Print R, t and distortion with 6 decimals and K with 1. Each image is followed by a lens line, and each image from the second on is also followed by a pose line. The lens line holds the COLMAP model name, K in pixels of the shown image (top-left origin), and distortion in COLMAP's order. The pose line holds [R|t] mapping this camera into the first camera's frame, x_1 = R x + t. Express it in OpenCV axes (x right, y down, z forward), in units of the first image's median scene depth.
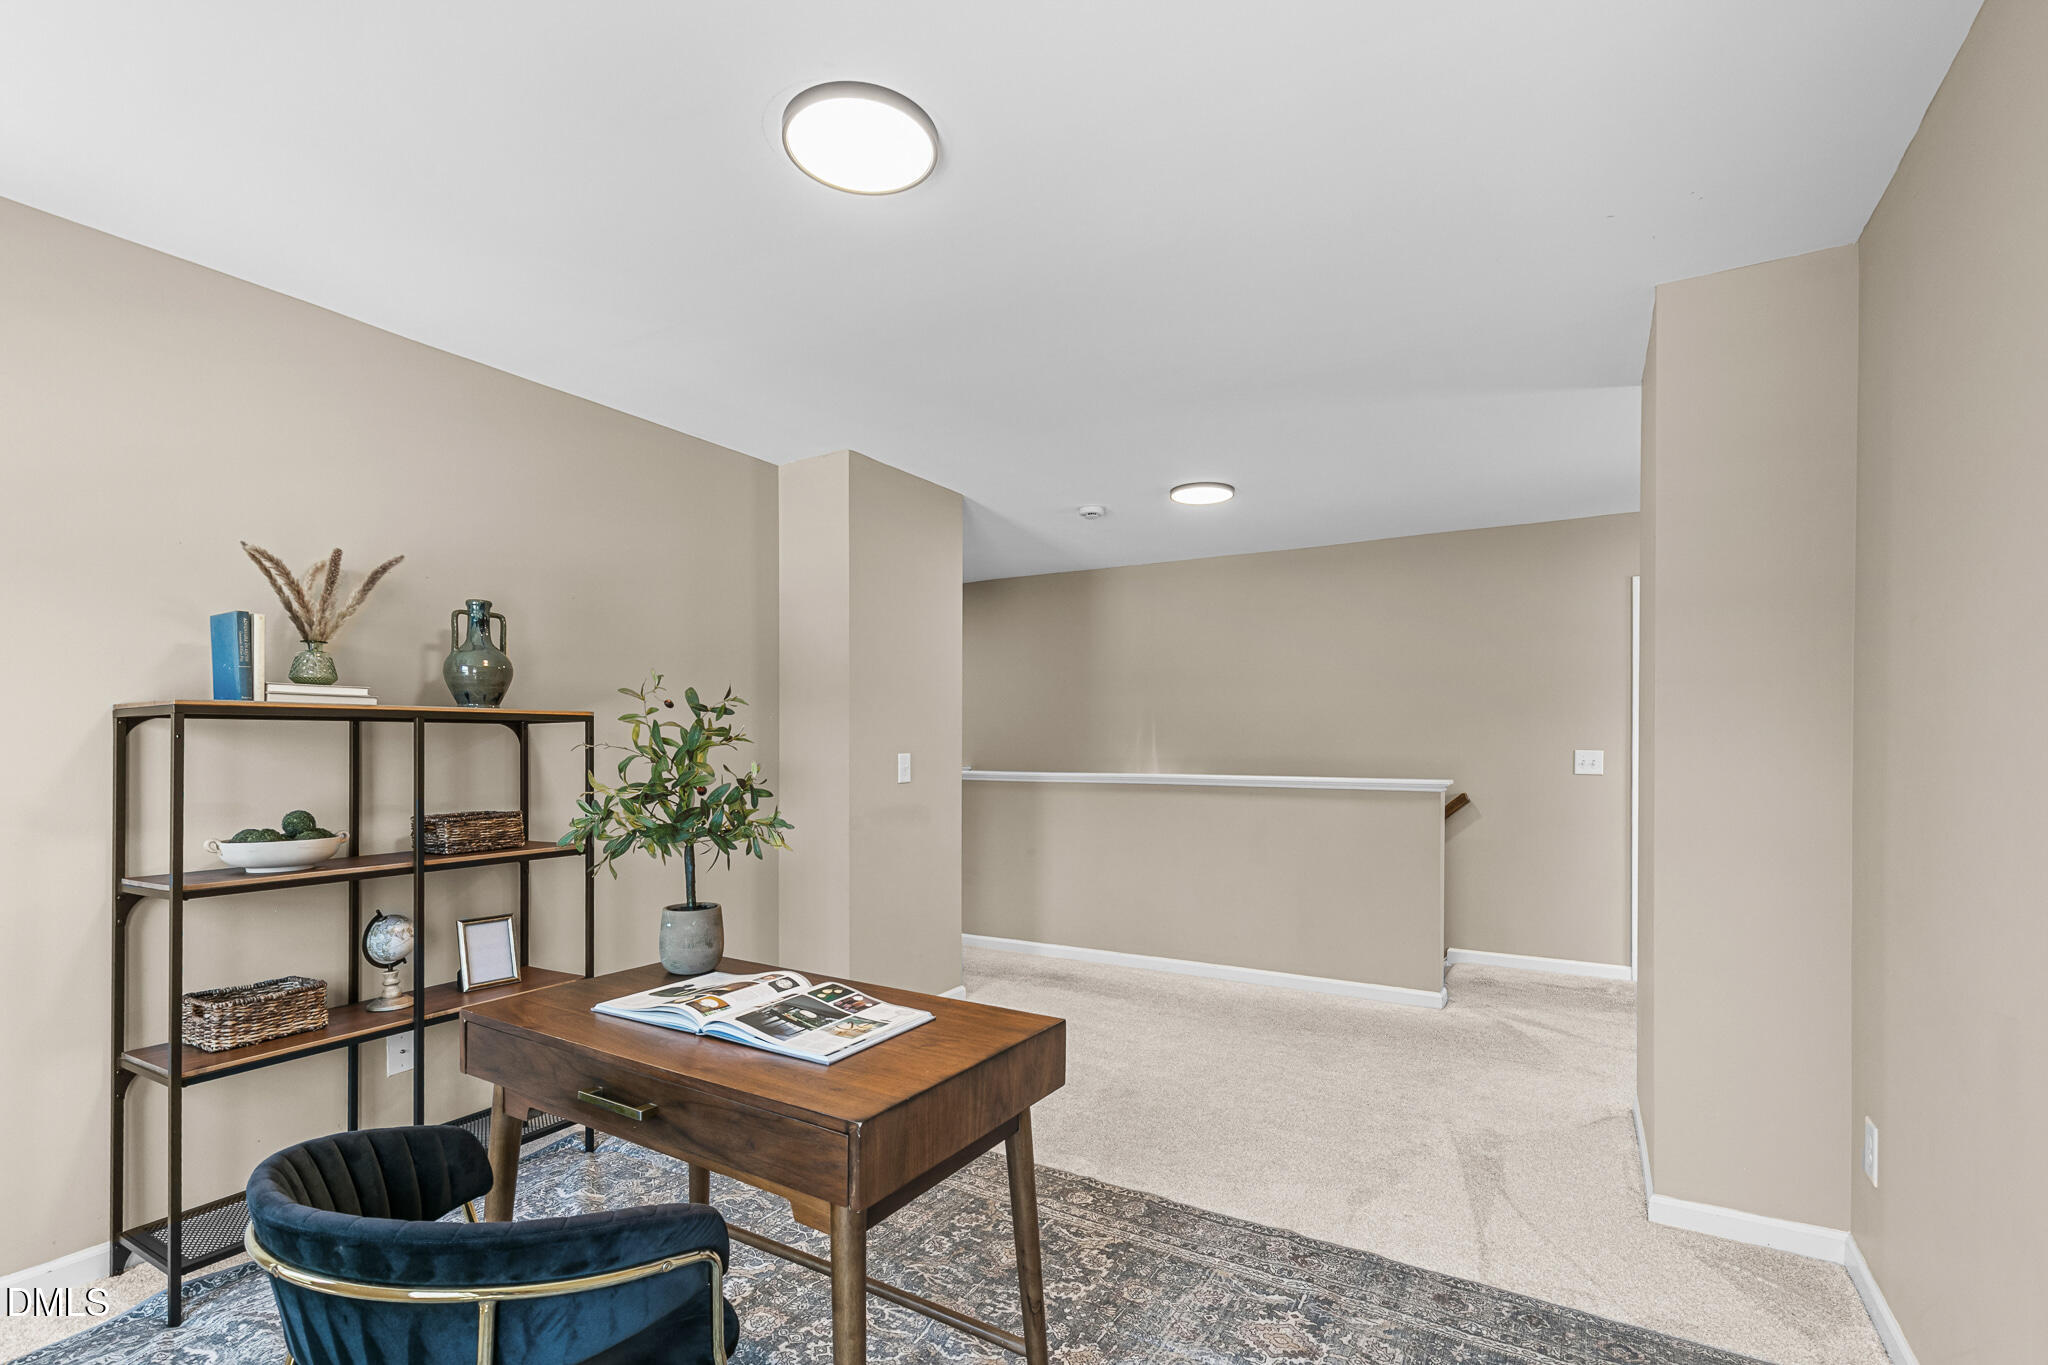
lens RADIAL K [[933.1, 0, 1026.9], [0, 933.1, 731.5], [0, 0, 1]] dist [0.000693, 0.000063]
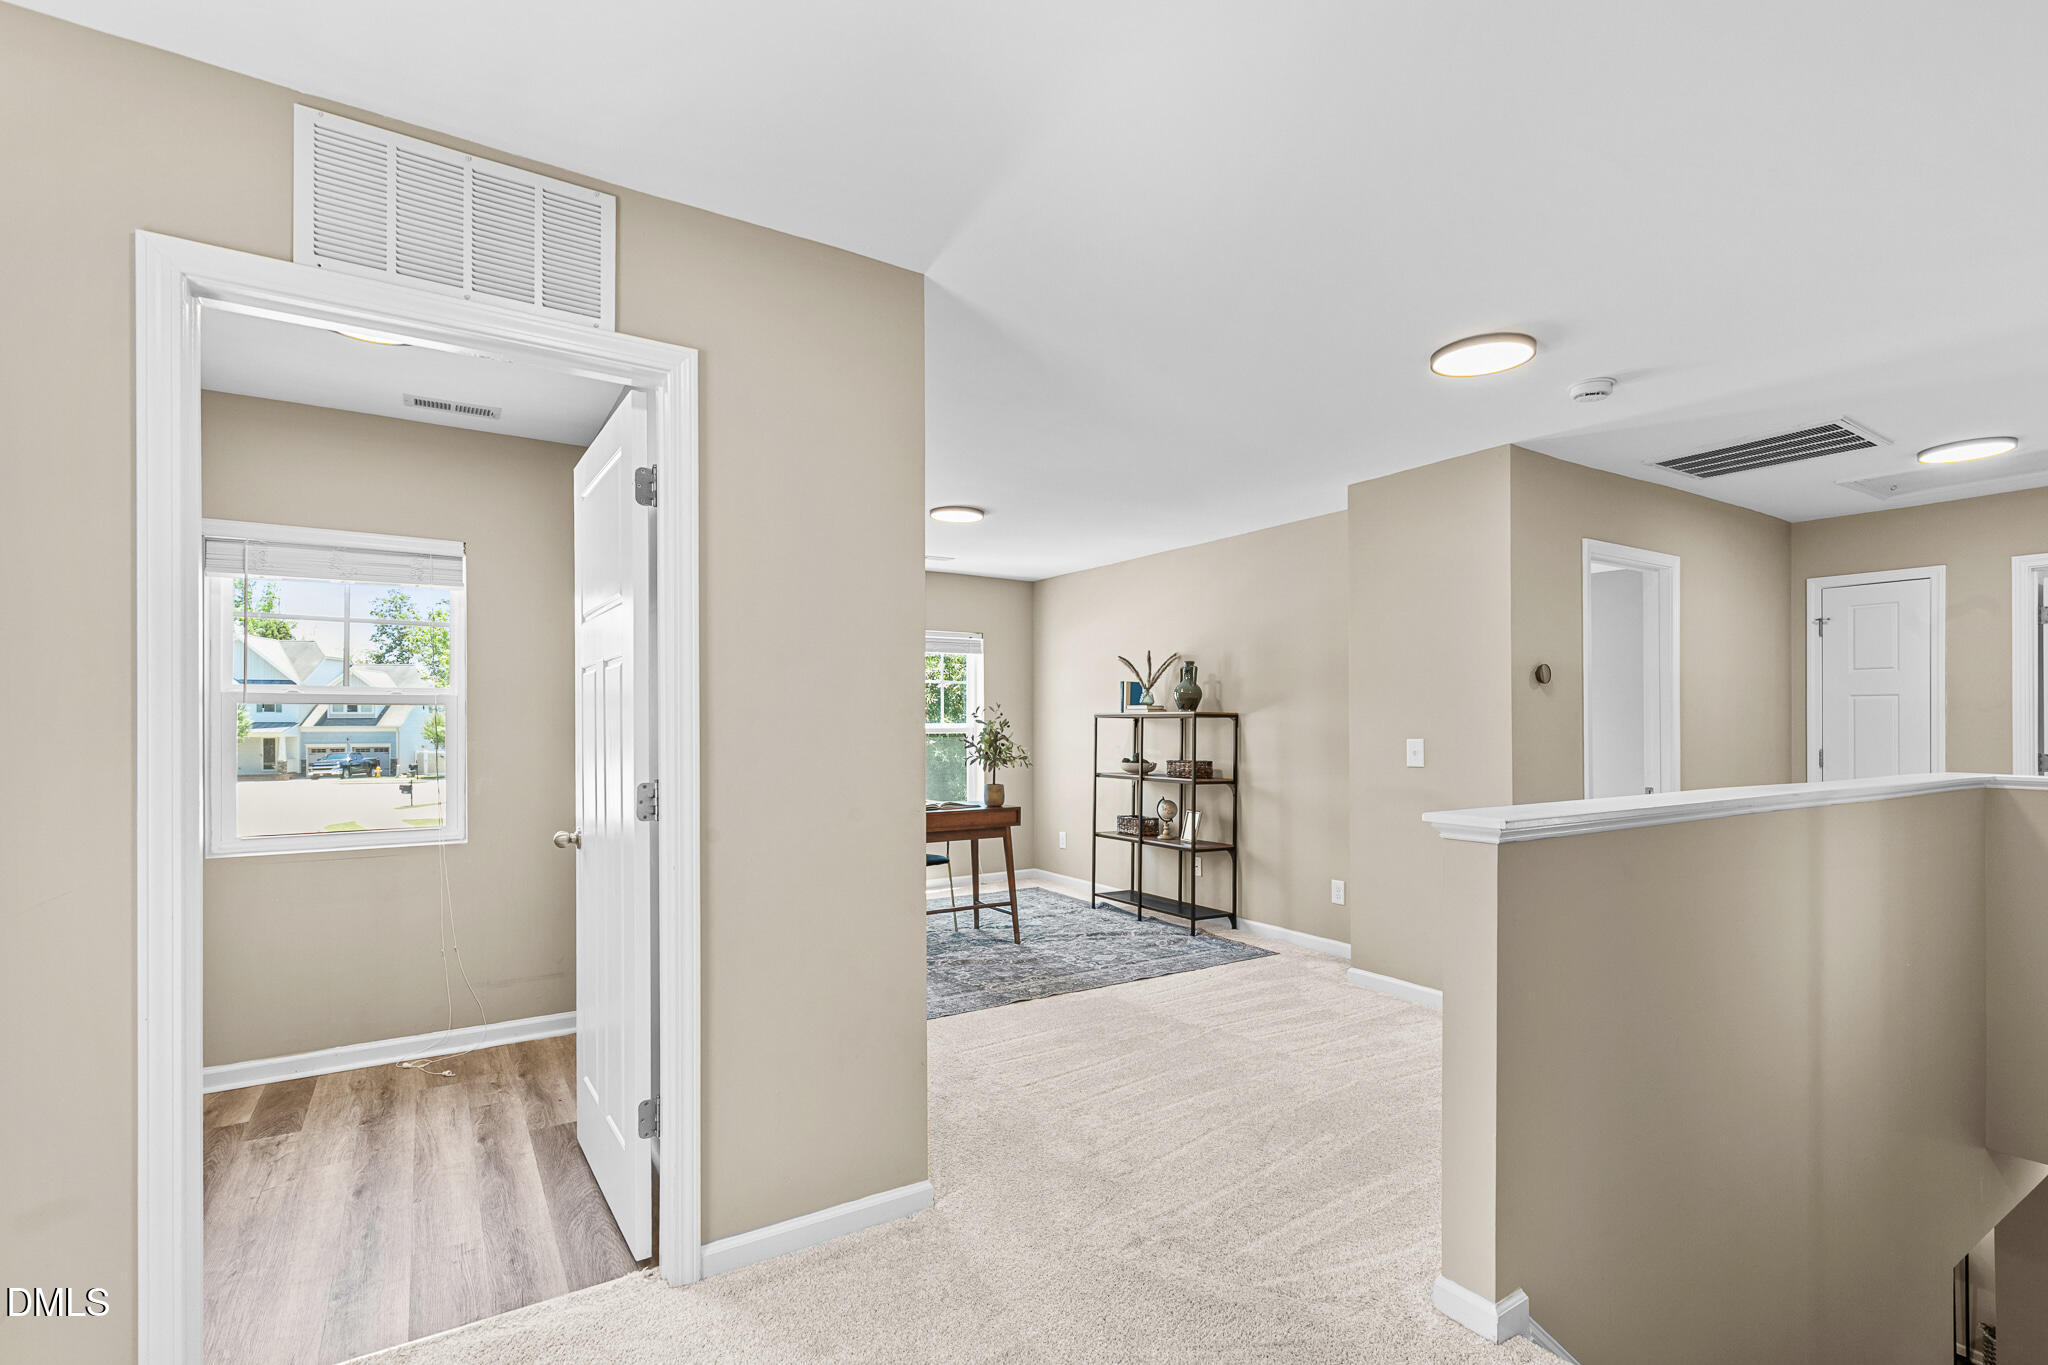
lens RADIAL K [[933.1, 0, 1026.9], [0, 933.1, 731.5], [0, 0, 1]] dist [0.000693, 0.000063]
pose [[-0.445048, 0.001167, -0.895506, 1.879185], [0.004010, 0.999992, -0.000690, 0.029197], [0.895498, -0.003898, -0.445049, 2.054671]]
